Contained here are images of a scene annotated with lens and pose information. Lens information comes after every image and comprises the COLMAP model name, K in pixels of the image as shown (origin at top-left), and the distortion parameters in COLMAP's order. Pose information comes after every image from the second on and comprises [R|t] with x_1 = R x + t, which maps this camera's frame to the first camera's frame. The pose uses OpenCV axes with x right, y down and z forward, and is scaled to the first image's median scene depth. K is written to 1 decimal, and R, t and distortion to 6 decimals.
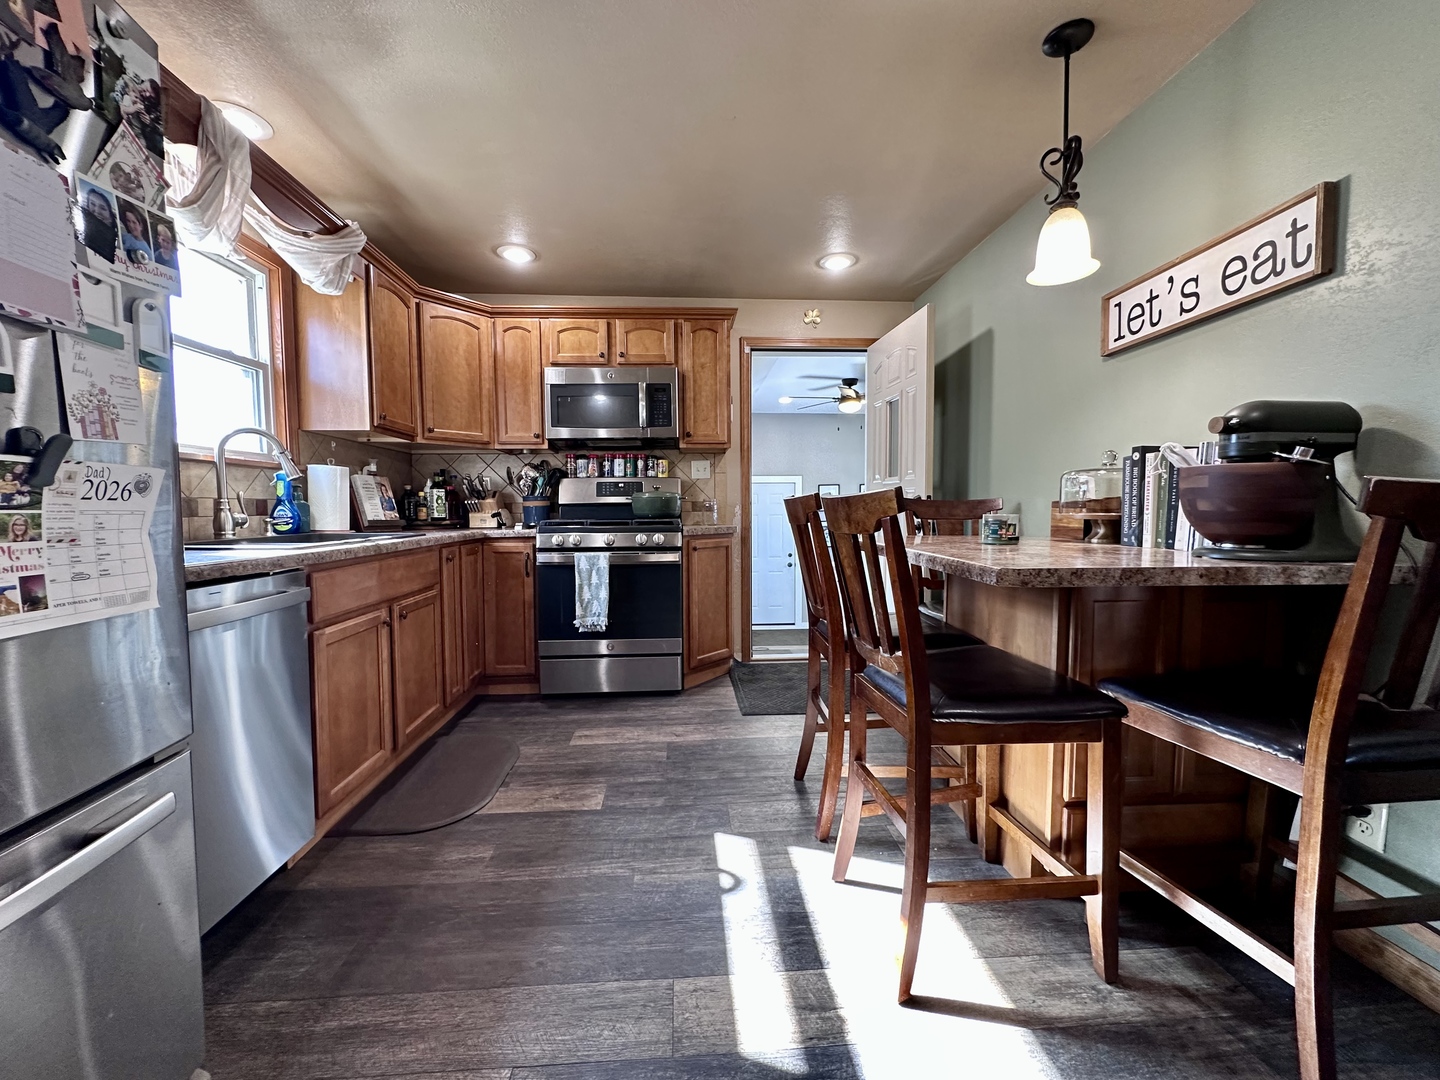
lens RADIAL K [[574.2, 0, 716.4], [0, 574.2, 541.0], [0, 0, 1]] dist [-0.003400, 0.000337]
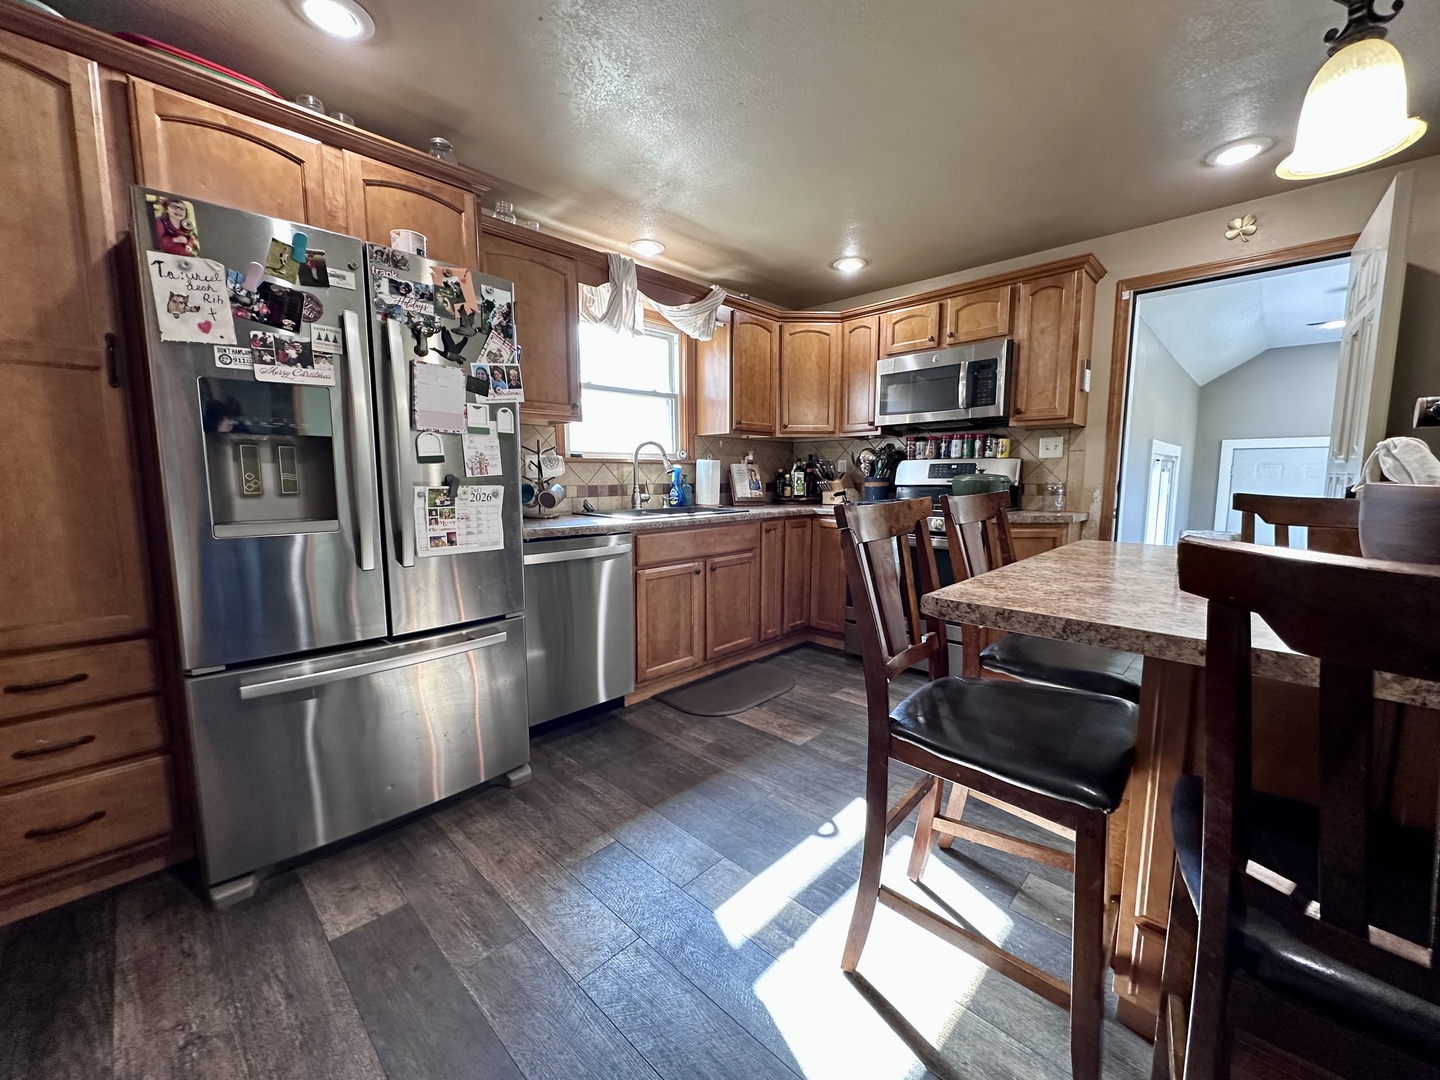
lens RADIAL K [[574.2, 0, 716.4], [0, 574.2, 541.0], [0, 0, 1]] dist [-0.003400, 0.000337]
pose [[0.665420, 0.089979, -0.741026, 0.361809], [-0.043736, 0.995703, 0.081630, -0.038906], [0.745187, -0.021908, 0.666496, 0.040198]]
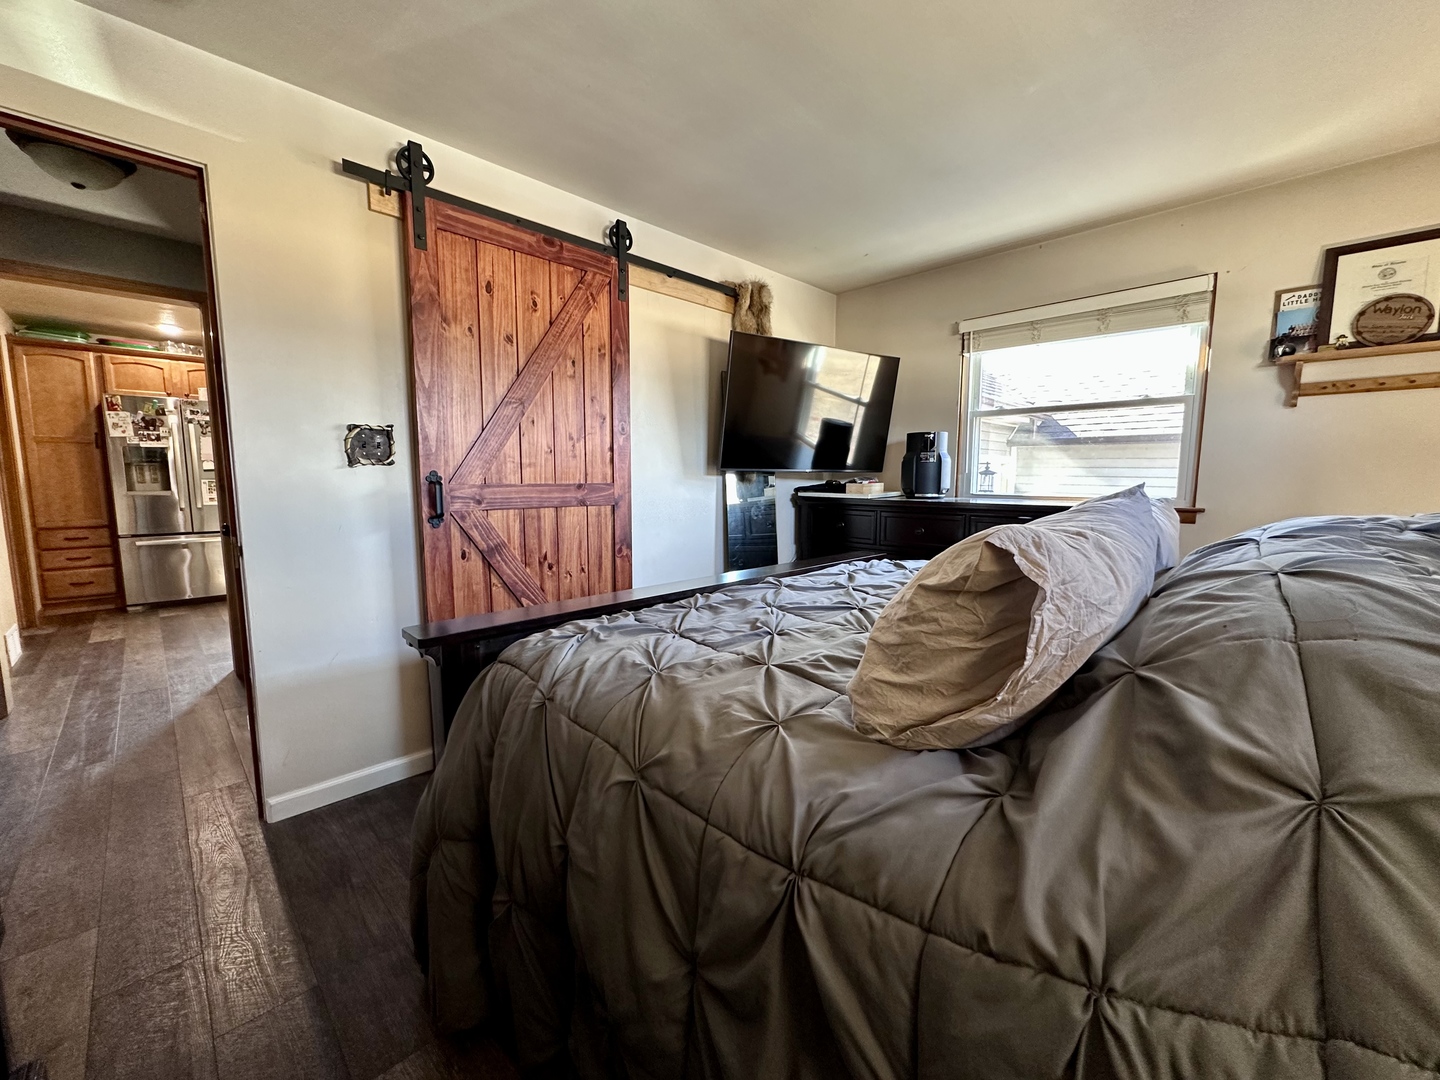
lens RADIAL K [[581.9, 0, 720.0], [0, 581.9, 540.0], [0, 0, 1]] dist [-0.000365, 0.000156]
pose [[0.652034, 0.091510, -0.752647, 1.955910], [-0.046777, 0.995654, 0.080532, -0.065055], [0.756745, -0.017303, 0.653481, 0.227397]]
